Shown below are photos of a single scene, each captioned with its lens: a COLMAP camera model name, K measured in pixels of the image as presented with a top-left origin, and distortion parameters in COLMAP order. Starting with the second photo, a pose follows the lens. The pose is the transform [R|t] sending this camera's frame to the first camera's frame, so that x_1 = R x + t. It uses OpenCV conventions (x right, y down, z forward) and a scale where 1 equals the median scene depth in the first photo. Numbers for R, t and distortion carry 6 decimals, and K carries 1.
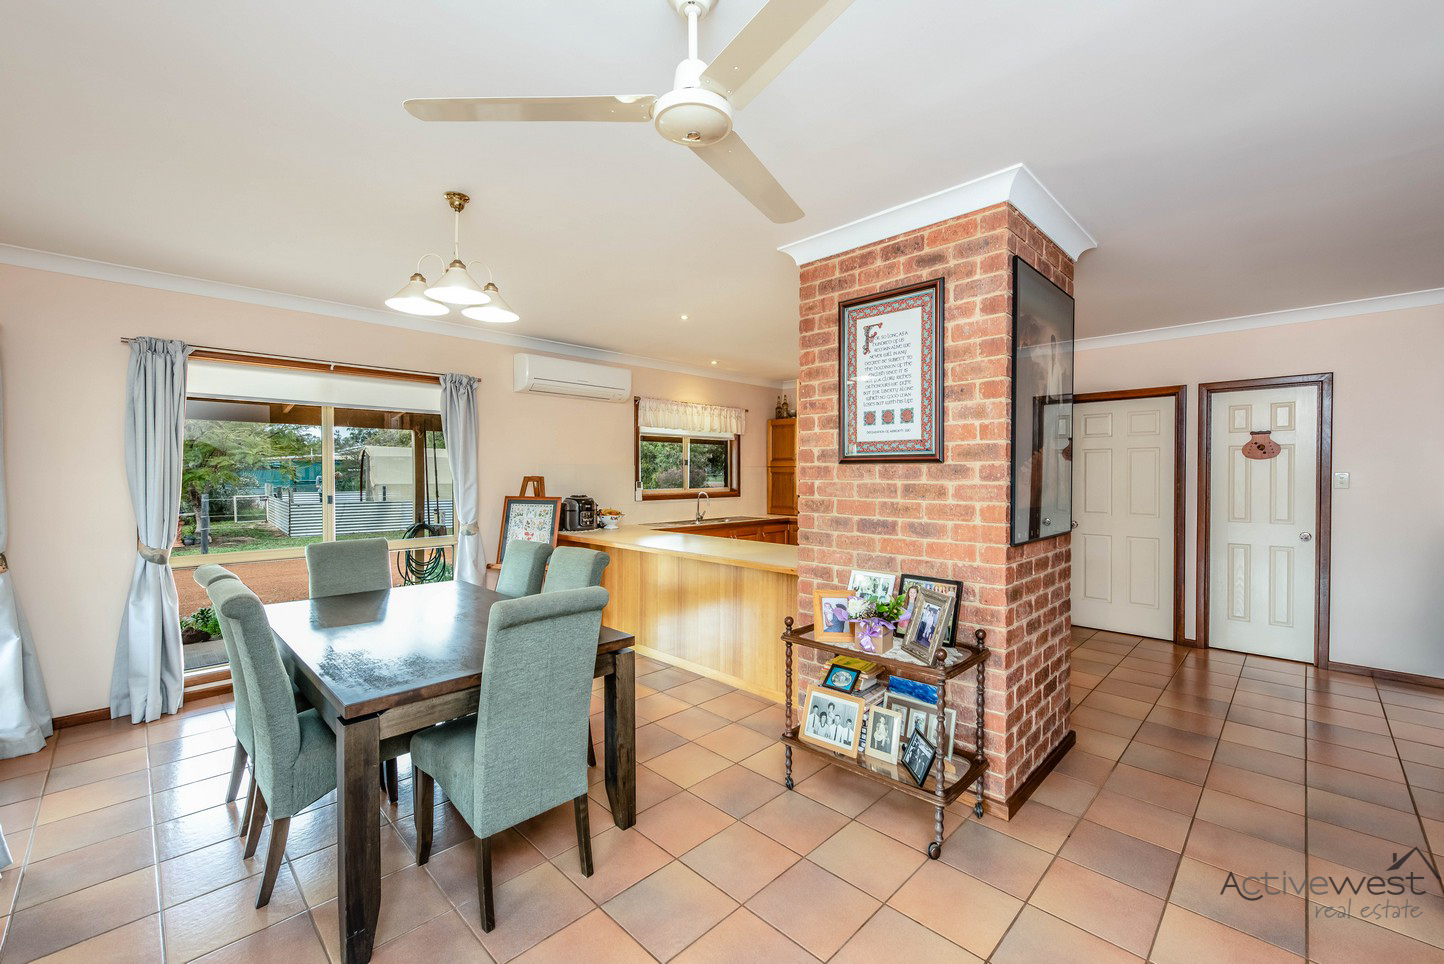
lens RADIAL K [[586.6, 0, 722.2], [0, 586.6, 477.9], [0, 0, 1]] dist [-0.000338, -0.013822]
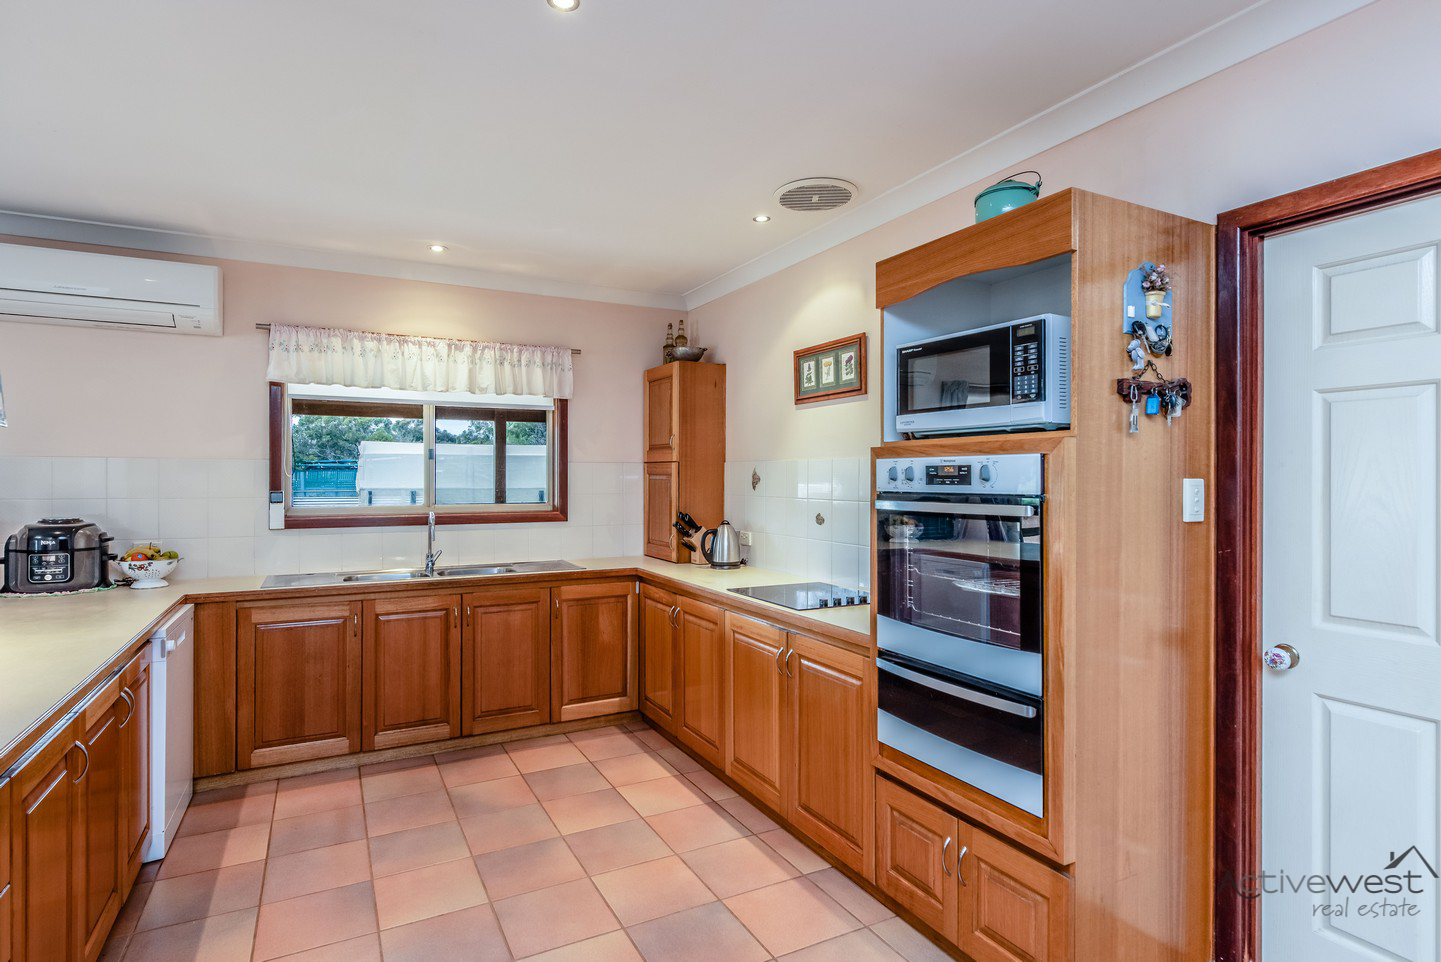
lens RADIAL K [[736.4, 0, 711.3], [0, 736.4, 477.8], [0, 0, 1]] dist [-0.000581, -0.000892]
pose [[0.953623, -0.002219, -0.300995, 0.379363], [-0.000006, 0.999973, -0.007391, -0.001002], [0.301004, 0.007050, 0.953597, 0.474945]]
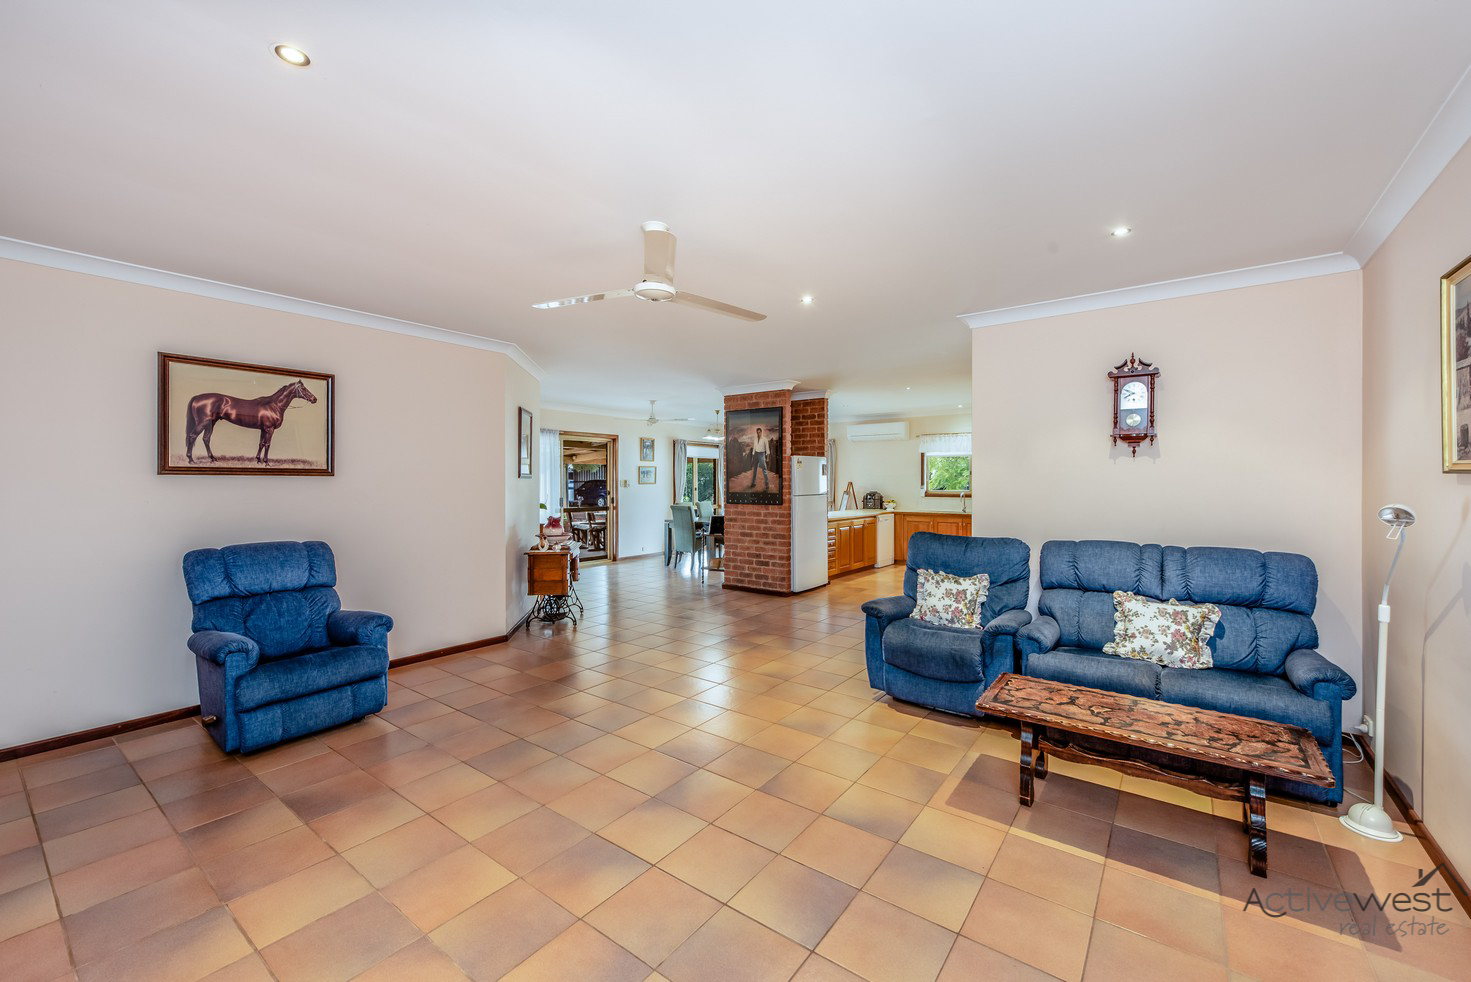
lens RADIAL K [[597.6, 0, 735.7], [0, 597.6, 486.8], [0, 0, 1]] dist [-0.000338, -0.013822]
pose [[0.140144, 0.000806, -0.990131, 1.382521], [-0.003125, 0.999995, 0.000372, 0.011277], [0.990126, 0.003042, 0.140145, 0.215966]]
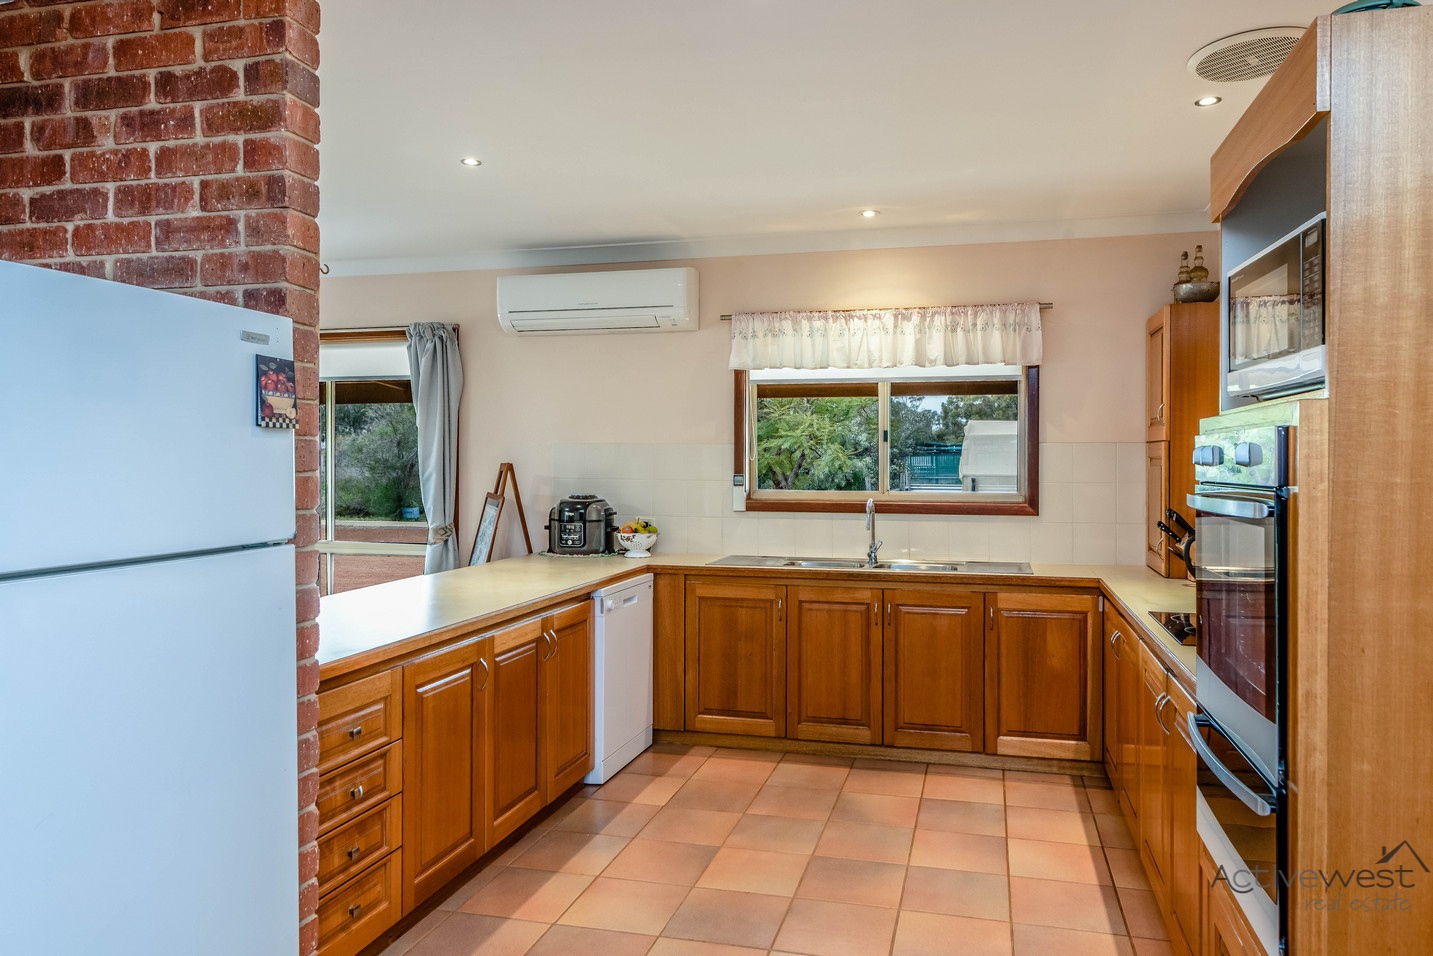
lens RADIAL K [[939.9, 0, 764.9], [0, 939.9, 463.1], [0, 0, 1]] dist [0.001942, -0.000494]
pose [[0.522654, -0.000139, -0.852545, 0.549058], [-0.007144, 0.999964, -0.004542, -0.000669], [0.852515, 0.008465, 0.522635, 0.542936]]
